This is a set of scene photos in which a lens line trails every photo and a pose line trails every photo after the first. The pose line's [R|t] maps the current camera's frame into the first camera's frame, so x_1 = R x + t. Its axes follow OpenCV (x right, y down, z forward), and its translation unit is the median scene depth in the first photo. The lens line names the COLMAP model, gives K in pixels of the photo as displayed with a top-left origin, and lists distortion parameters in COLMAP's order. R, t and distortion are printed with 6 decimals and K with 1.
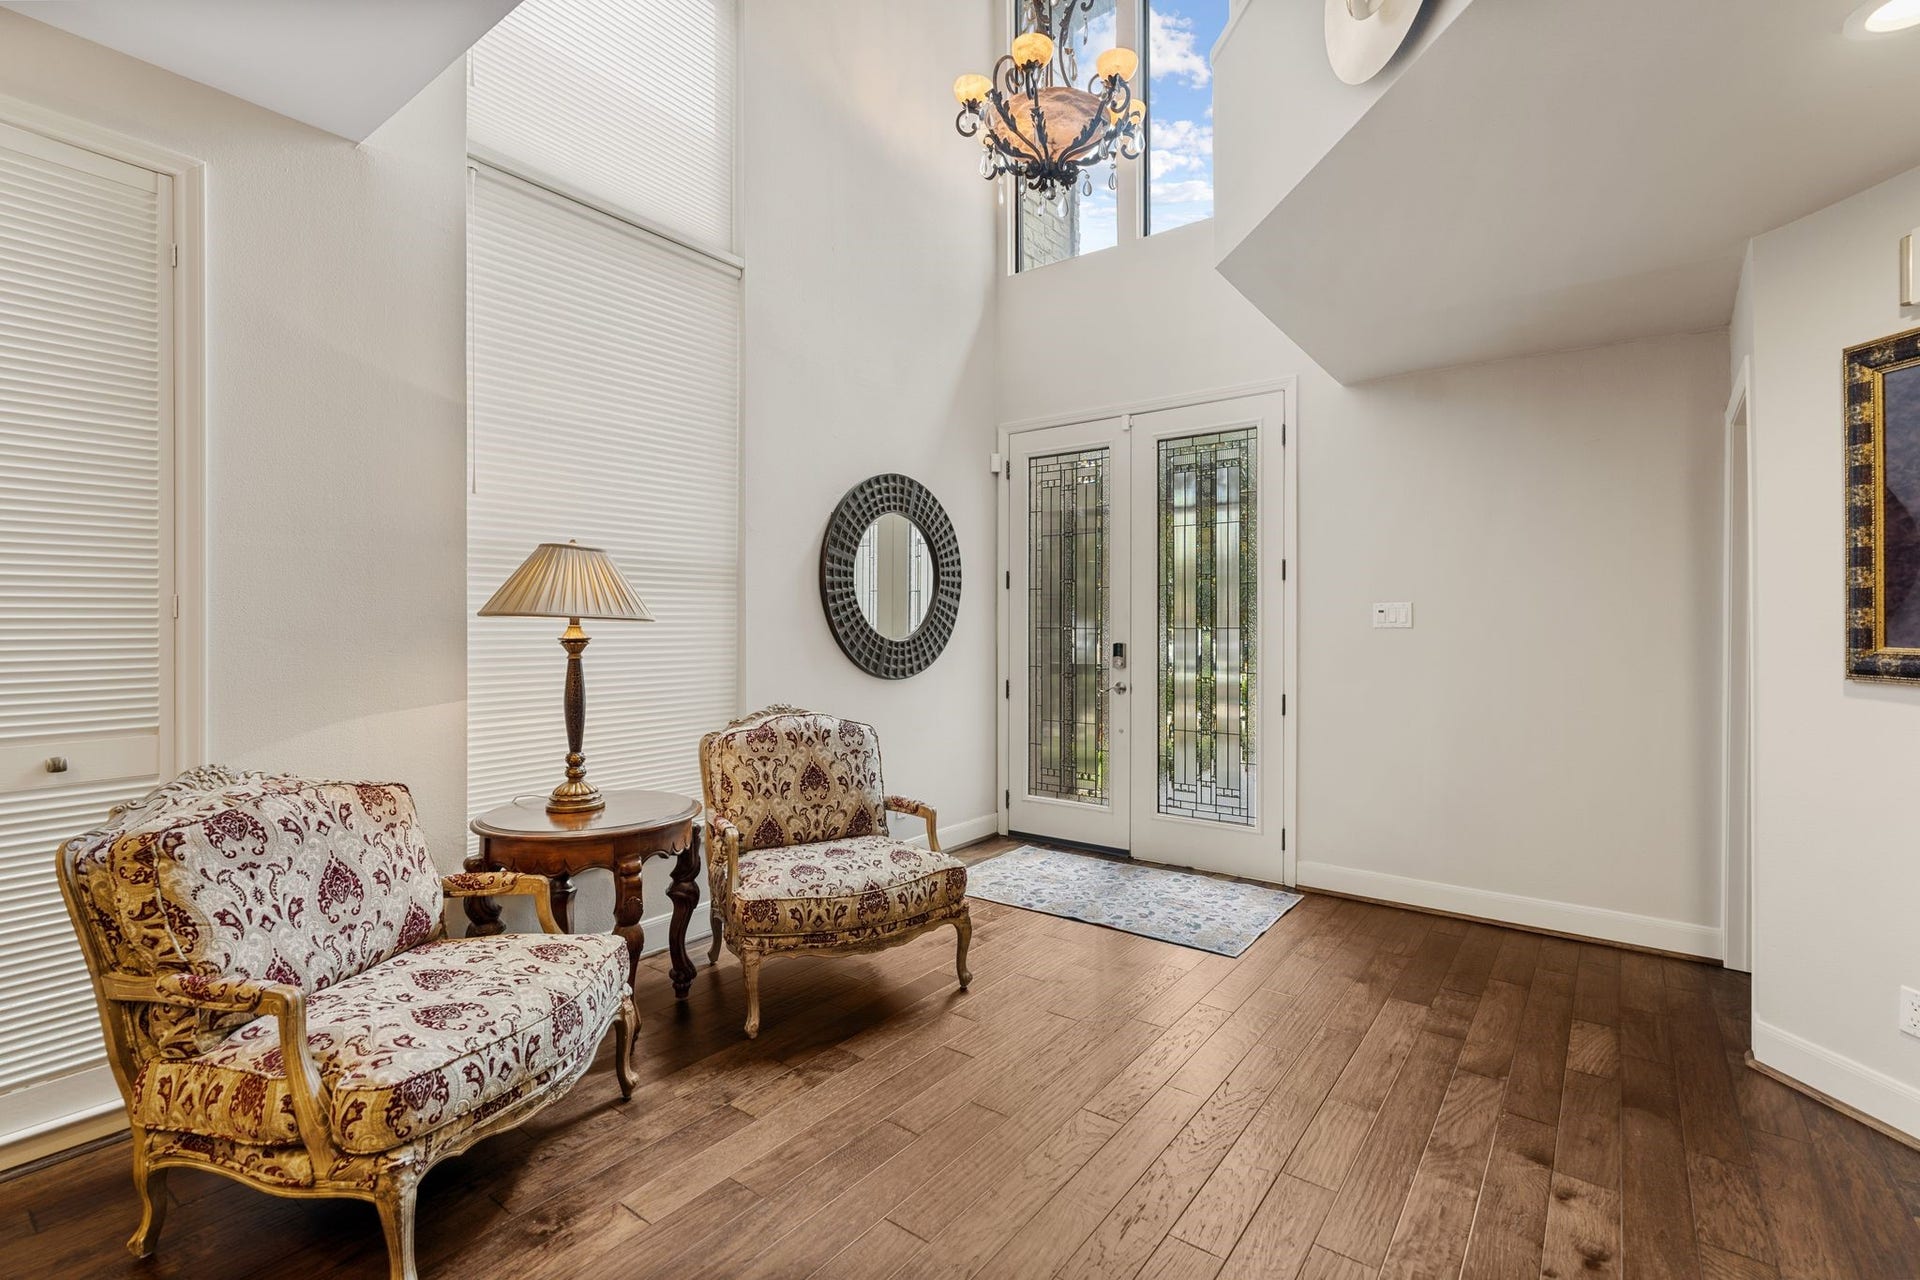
lens RADIAL K [[870.3, 0, 963.1], [0, 870.3, 628.1], [0, 0, 1]] dist [-0.007976, 0.003951]
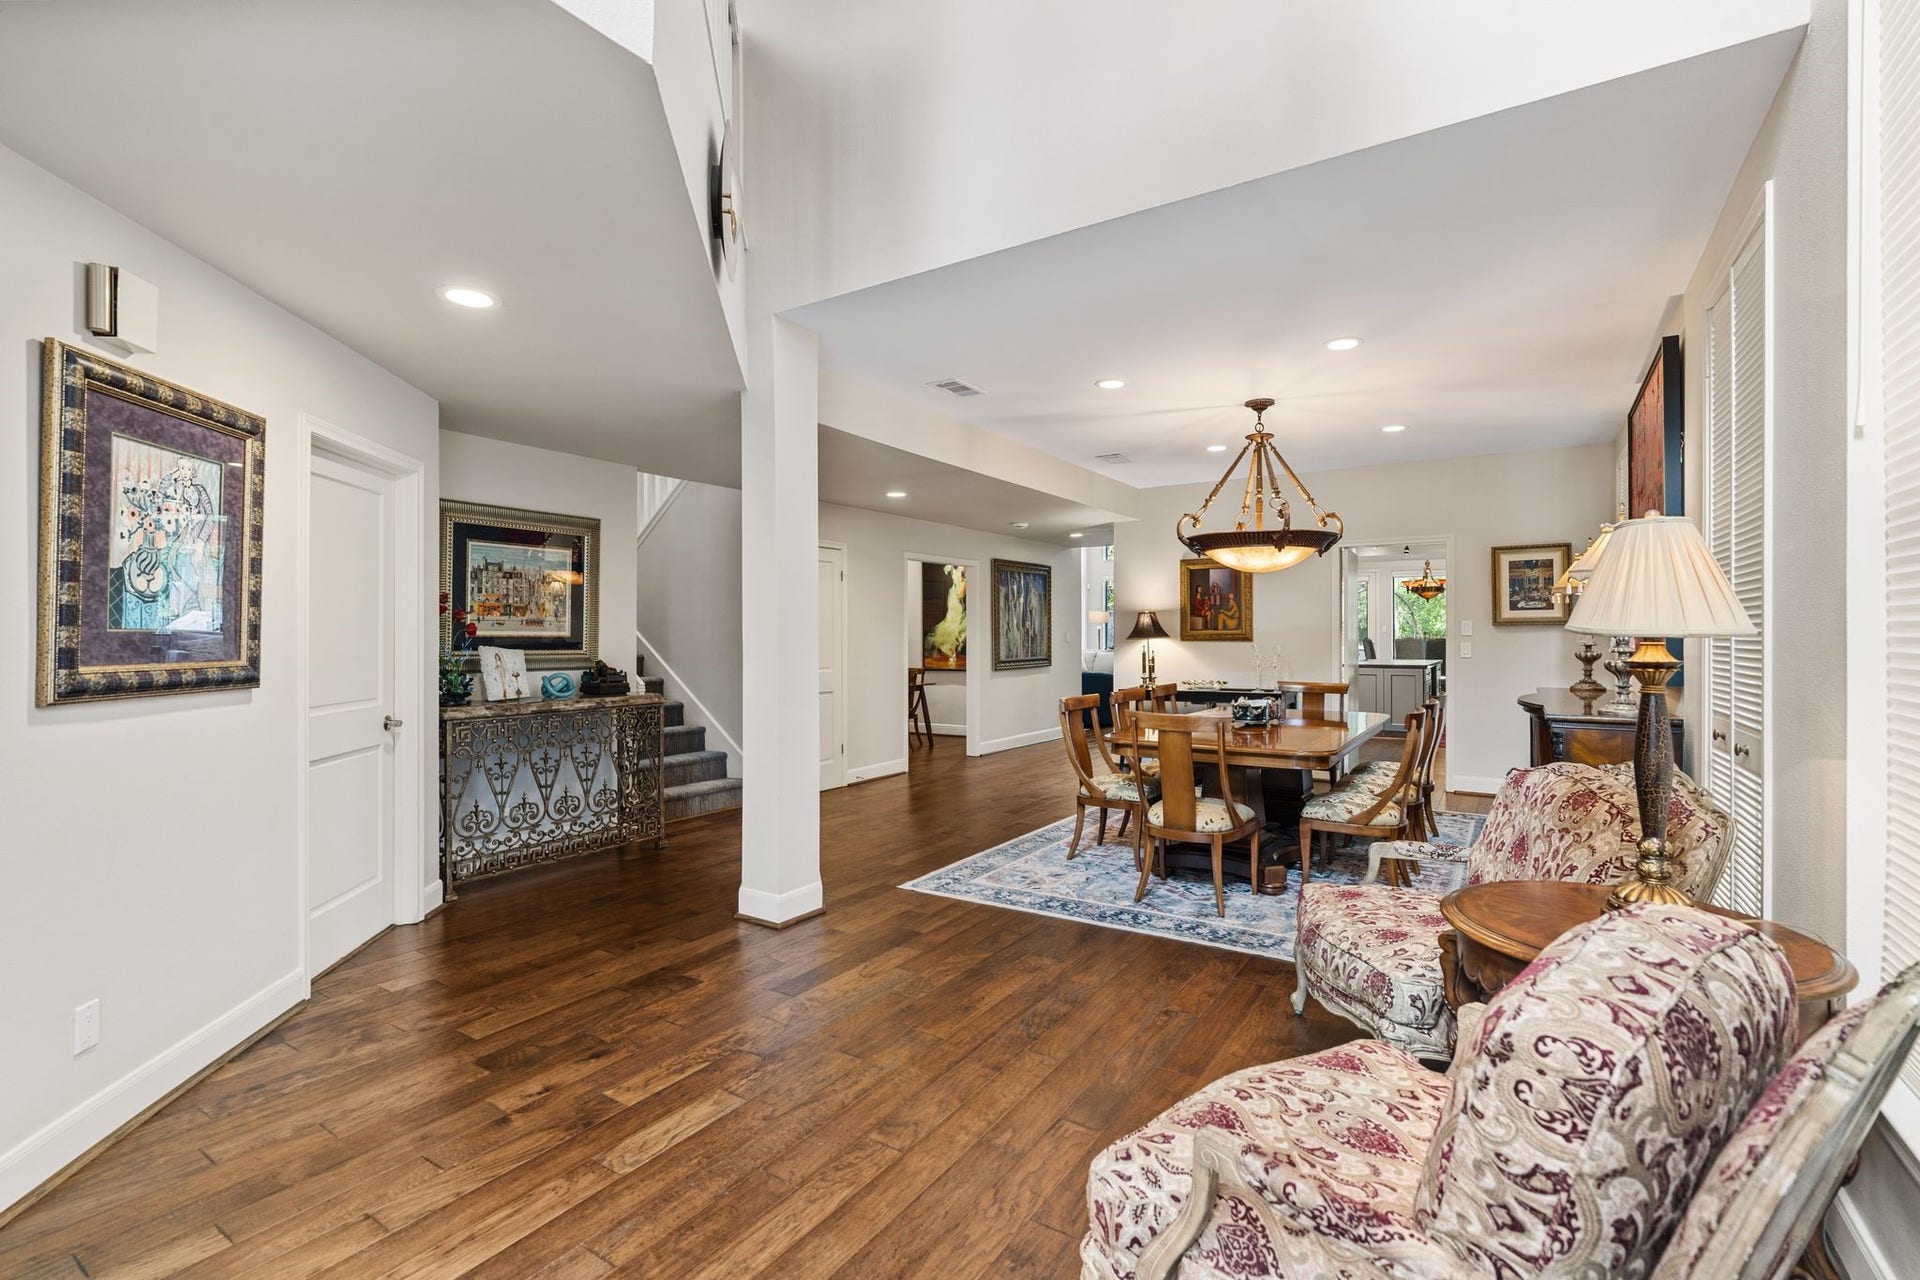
lens RADIAL K [[870.3, 0, 961.0], [0, 870.3, 628.8], [0, 0, 1]] dist [-0.007976, 0.003951]
pose [[-0.997488, 0.001018, -0.070830, 0.105003], [0.000784, 0.999994, 0.003338, -0.015971], [0.070833, 0.003274, -0.997483, 1.398637]]
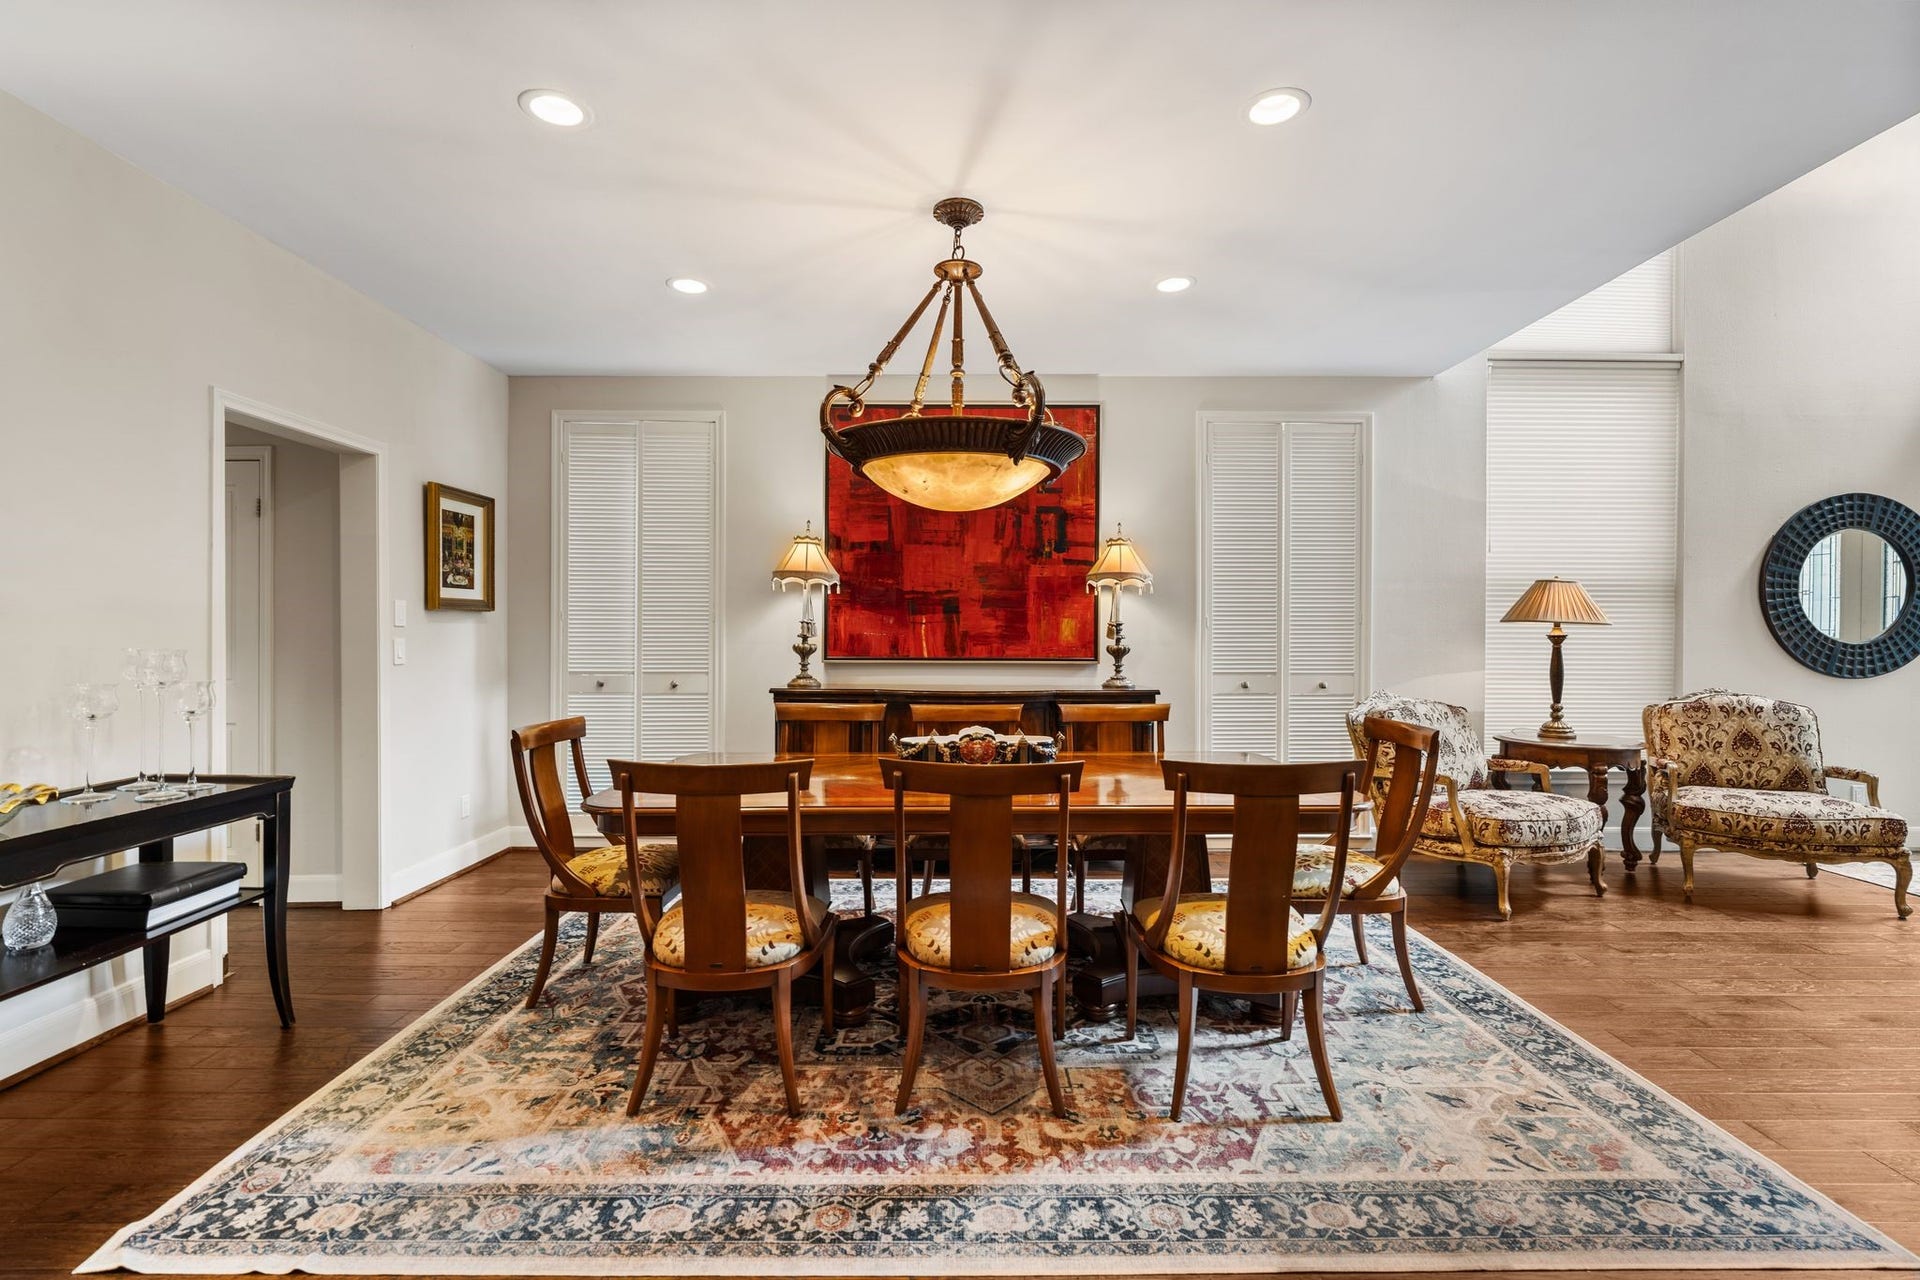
lens RADIAL K [[870.3, 0, 957.0], [0, 870.3, 643.2], [0, 0, 1]] dist [-0.007976, 0.003951]
pose [[0.600999, 0.011992, -0.799160, 0.170458], [-0.006542, 0.999928, 0.010085, 0.015334], [0.799223, -0.000833, 0.601034, -0.811923]]
